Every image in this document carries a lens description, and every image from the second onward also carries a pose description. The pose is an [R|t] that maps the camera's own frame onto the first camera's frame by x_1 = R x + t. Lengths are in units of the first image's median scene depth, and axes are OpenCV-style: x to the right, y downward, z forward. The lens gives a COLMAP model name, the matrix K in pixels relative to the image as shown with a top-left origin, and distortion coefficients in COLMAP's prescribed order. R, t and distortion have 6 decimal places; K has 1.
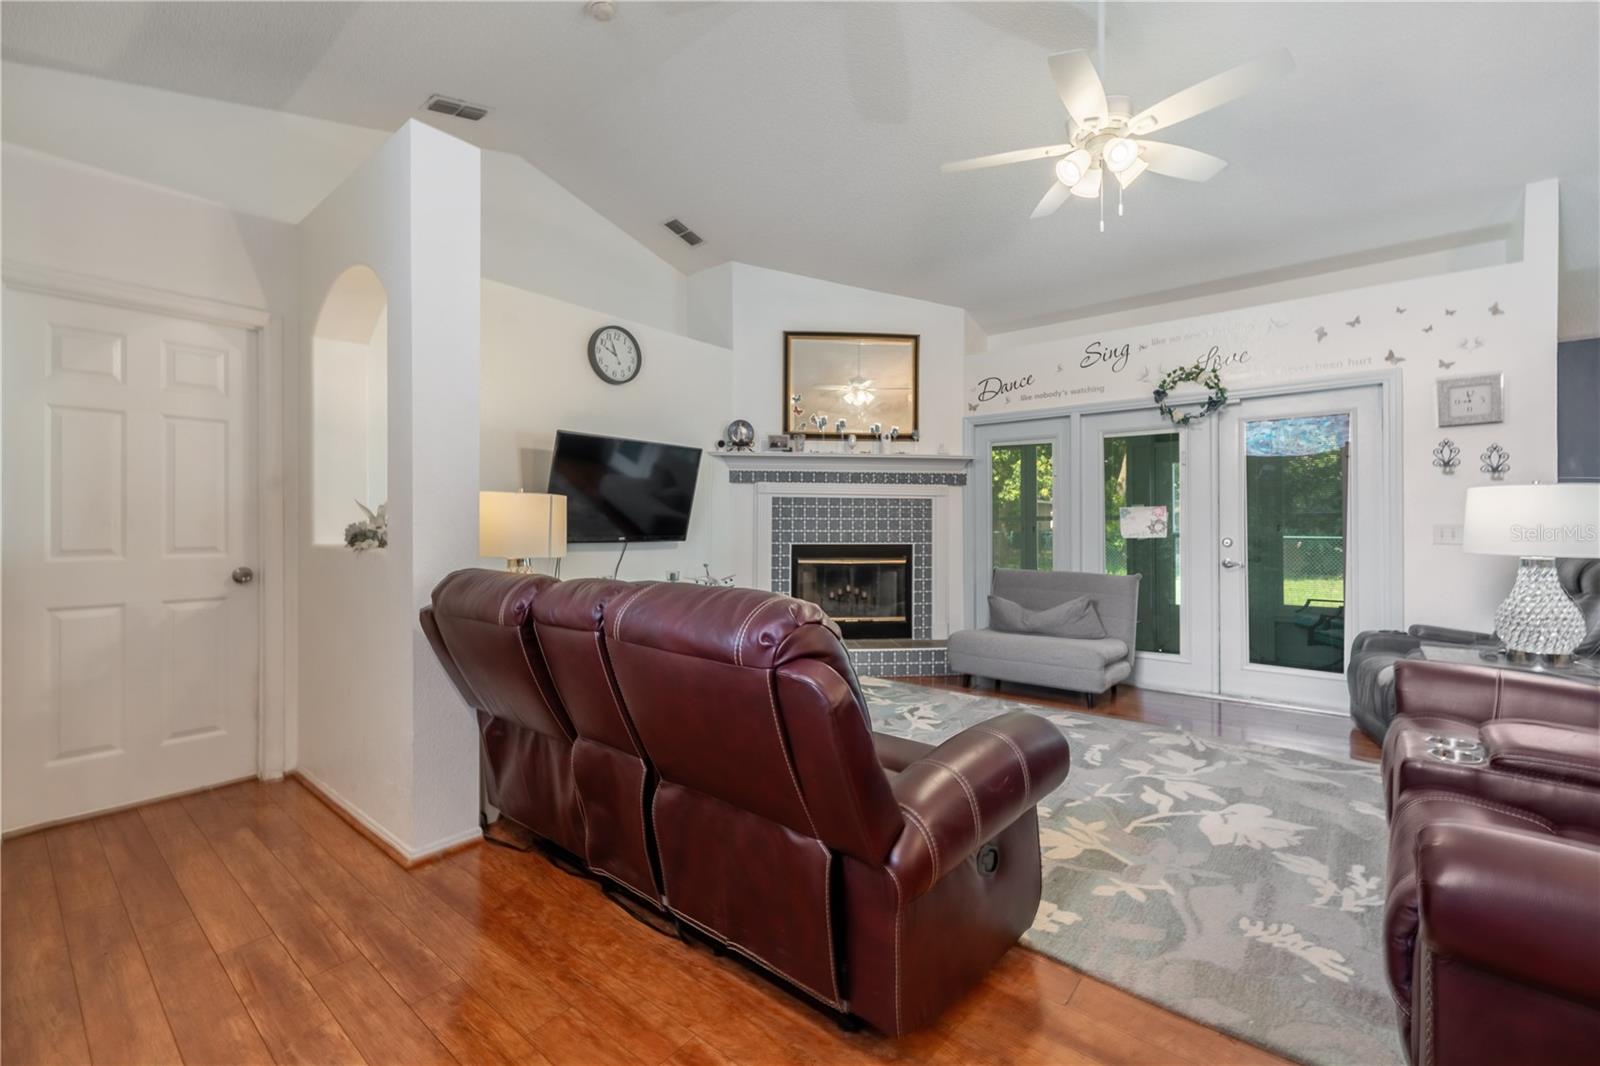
lens RADIAL K [[656.4, 0, 803.0], [0, 656.4, 530.6], [0, 0, 1]] dist [-0.000869, -0.000356]
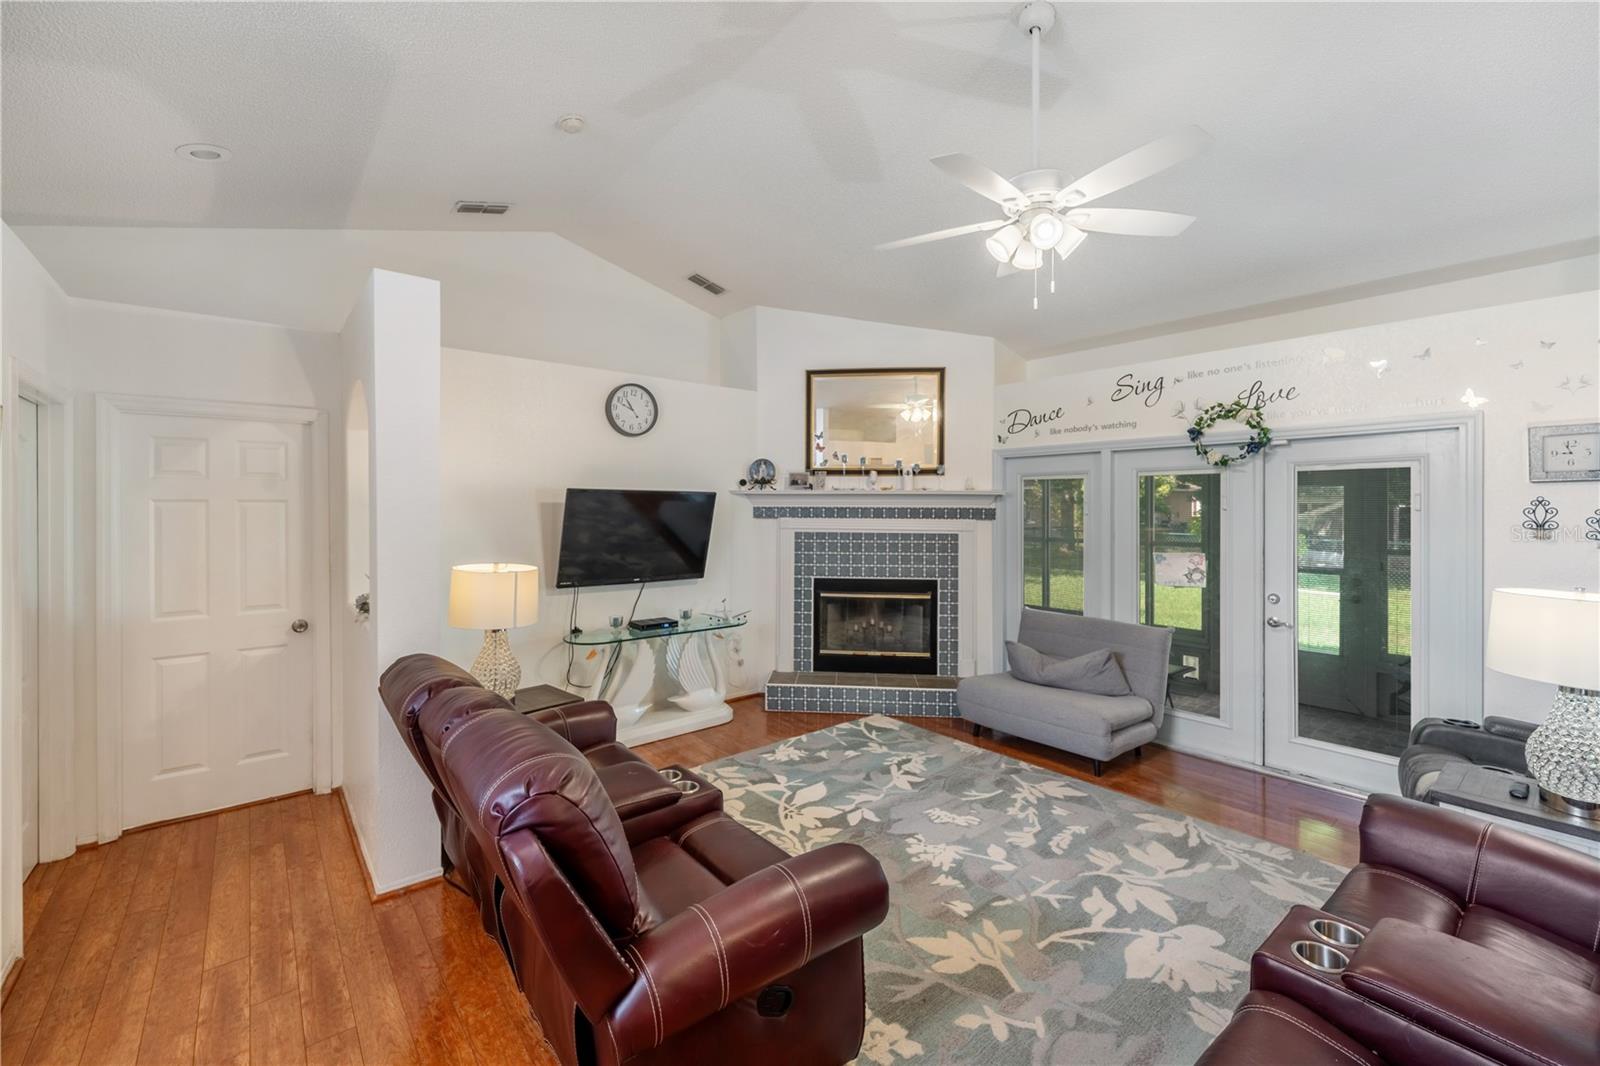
lens RADIAL K [[656.4, 0, 790.2], [0, 656.4, 516.5], [0, 0, 1]] dist [-0.000869, -0.000356]
pose [[0.979834, 0.005429, -0.199742, 0.173850], [-0.004983, 0.999984, 0.002736, -0.089799], [0.199753, -0.001685, 0.979845, -0.003640]]
